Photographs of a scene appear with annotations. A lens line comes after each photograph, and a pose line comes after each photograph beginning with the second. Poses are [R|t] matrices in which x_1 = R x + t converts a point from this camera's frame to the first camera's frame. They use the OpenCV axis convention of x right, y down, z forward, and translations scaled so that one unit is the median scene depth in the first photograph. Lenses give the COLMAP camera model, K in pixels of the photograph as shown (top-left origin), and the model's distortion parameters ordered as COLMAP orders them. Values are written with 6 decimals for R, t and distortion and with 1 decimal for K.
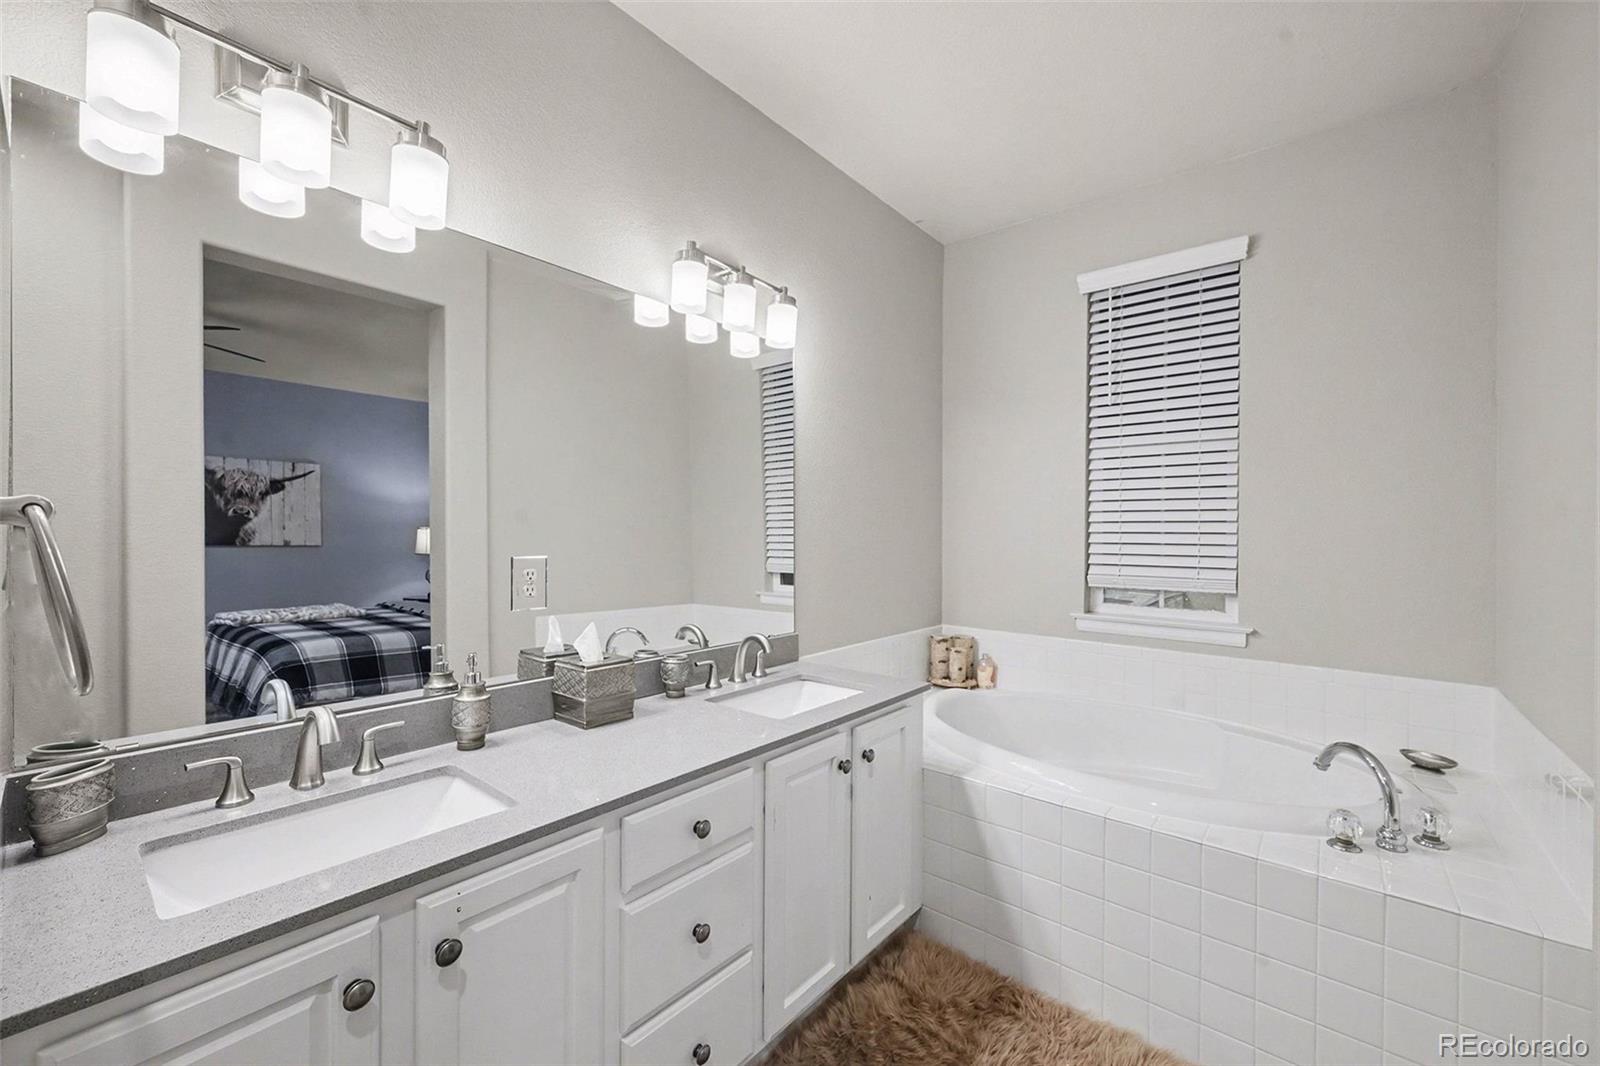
lens RADIAL K [[695.9, 0, 782.9], [0, 695.9, 532.9], [0, 0, 1]] dist [0.002189, 0.001633]
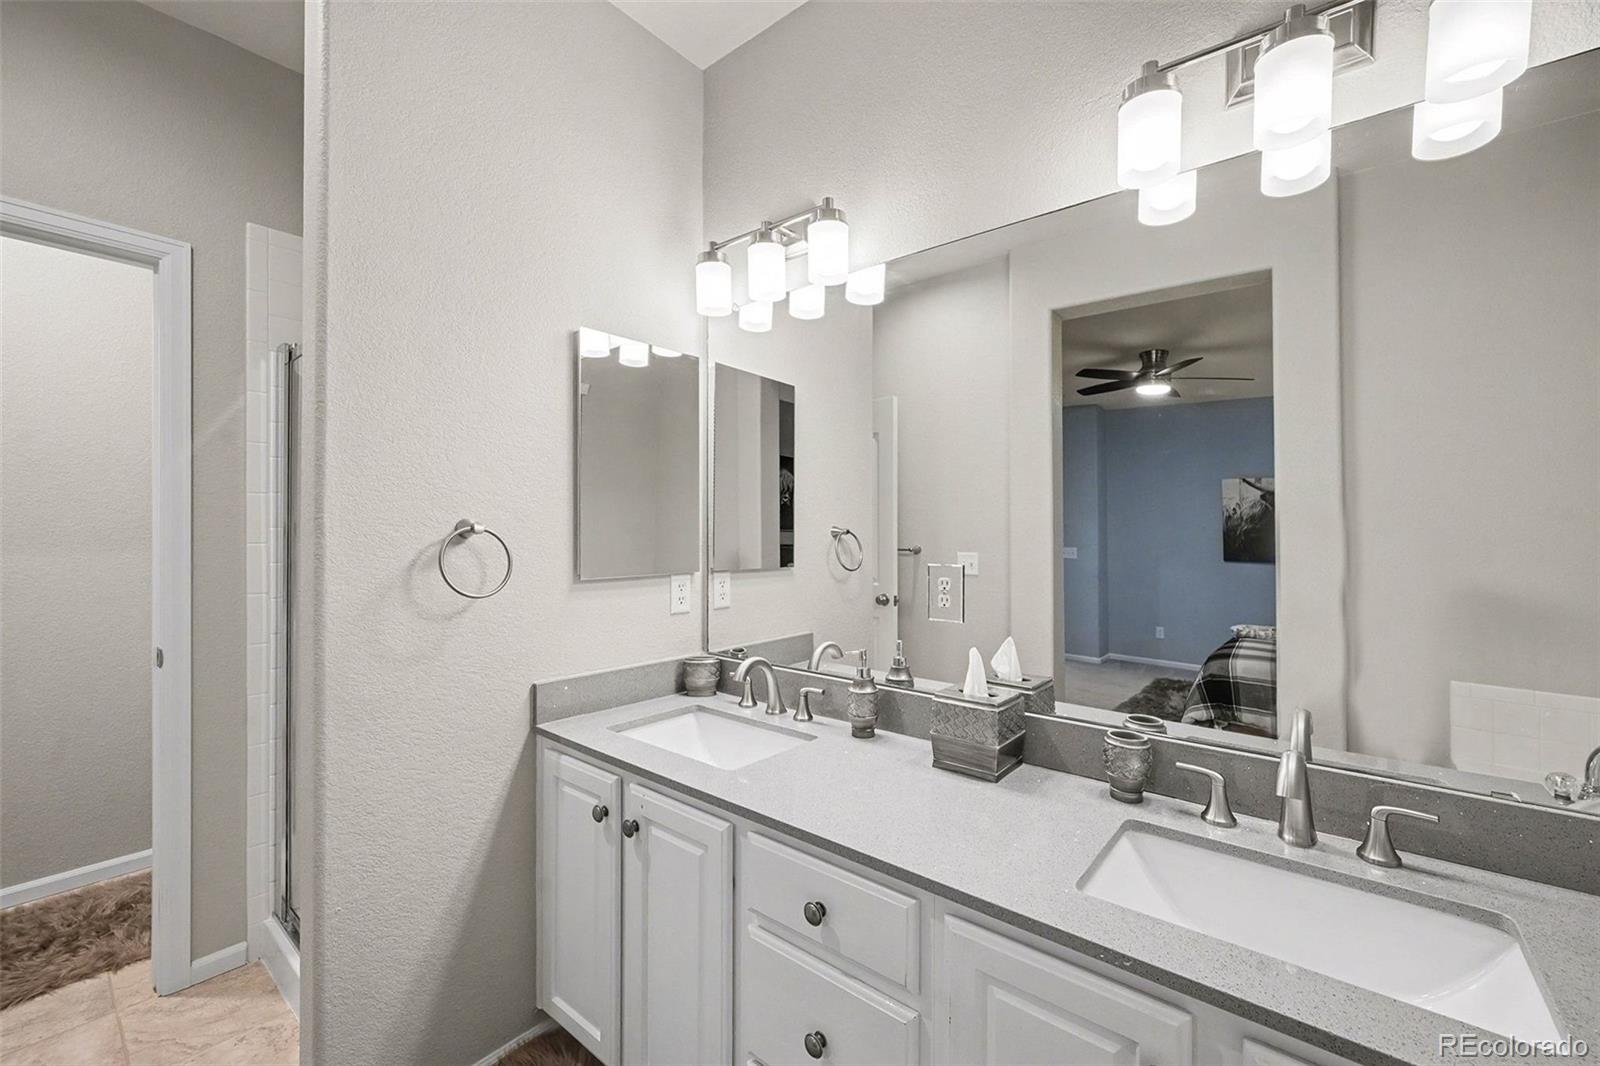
lens RADIAL K [[695.9, 0, 782.9], [0, 695.9, 532.9], [0, 0, 1]] dist [0.002189, 0.001633]
pose [[-0.005749, -0.002679, -0.999980, 0.448829], [-0.013359, 0.999907, -0.002602, -0.012168], [0.999894, 0.013343, -0.005785, 0.582595]]
